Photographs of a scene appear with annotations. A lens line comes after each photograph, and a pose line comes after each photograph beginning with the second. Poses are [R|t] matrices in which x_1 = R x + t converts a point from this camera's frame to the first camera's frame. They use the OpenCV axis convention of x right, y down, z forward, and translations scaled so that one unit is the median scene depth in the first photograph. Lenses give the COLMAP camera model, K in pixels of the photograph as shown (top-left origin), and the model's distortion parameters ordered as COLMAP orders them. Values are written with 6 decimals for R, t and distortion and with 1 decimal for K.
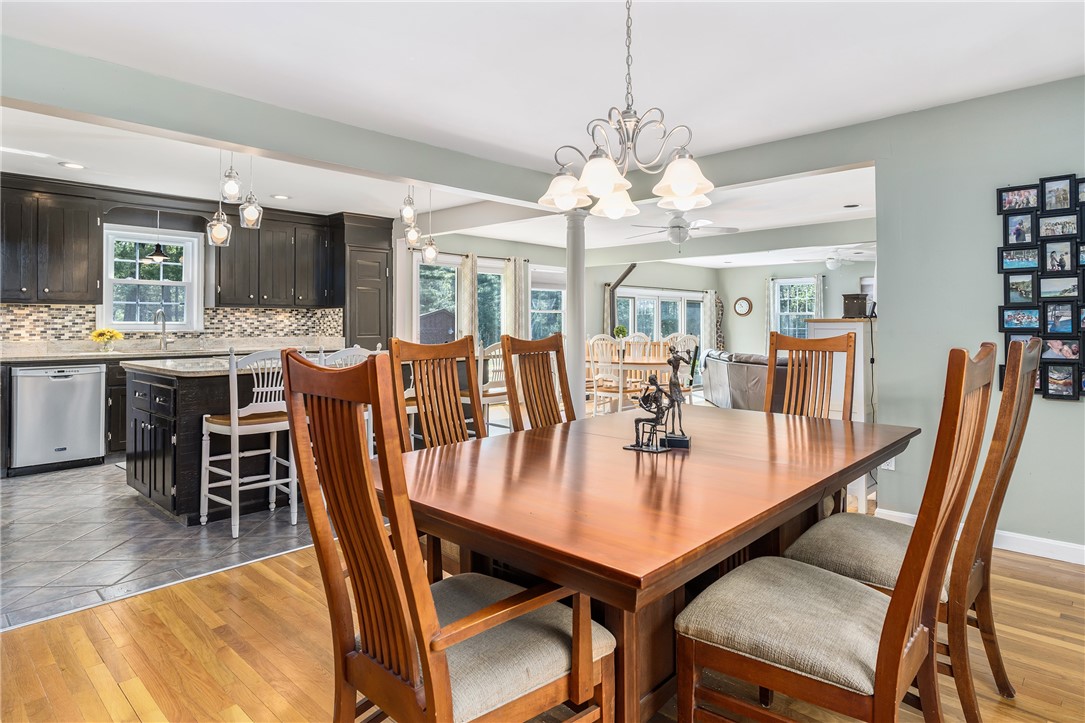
lens RADIAL K [[613.0, 0, 540.4], [0, 613.0, 319.0], [0, 0, 1]] dist [-0.001080, 0.001147]
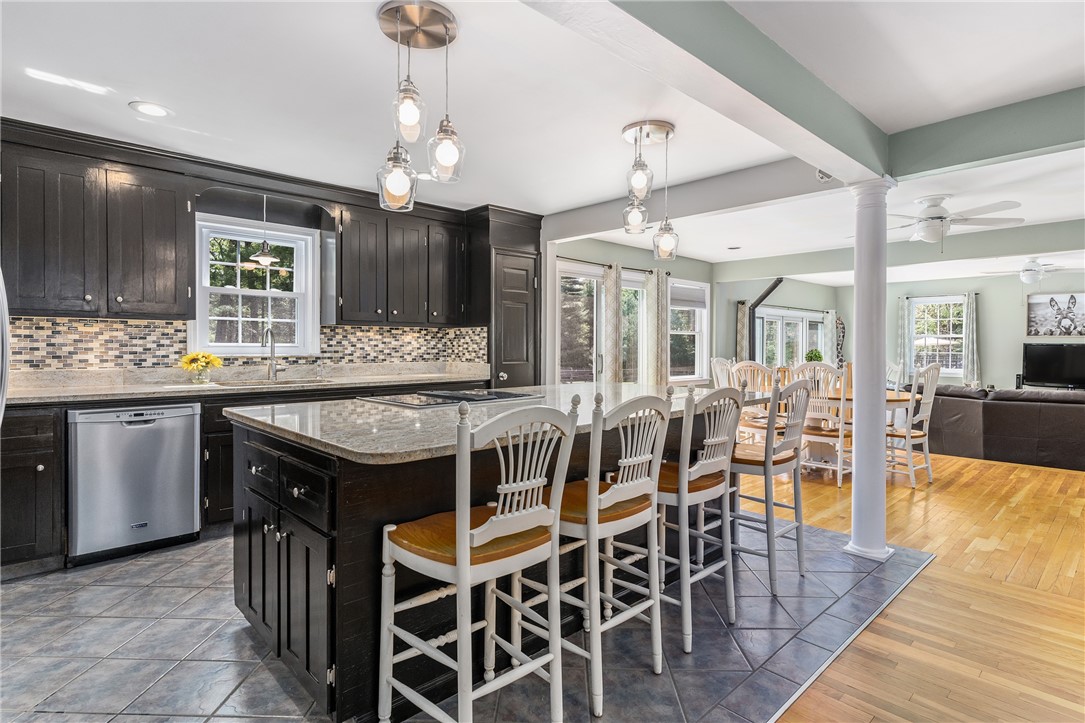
lens RADIAL K [[549.0, 0, 541.6], [0, 549.0, 351.3], [0, 0, 1]] dist [0.002111, -0.000179]
pose [[0.998209, 0.004705, -0.059639, -0.237960], [-0.003548, 0.999804, 0.019491, -0.000318], [0.059719, -0.019244, 0.998030, 0.334694]]
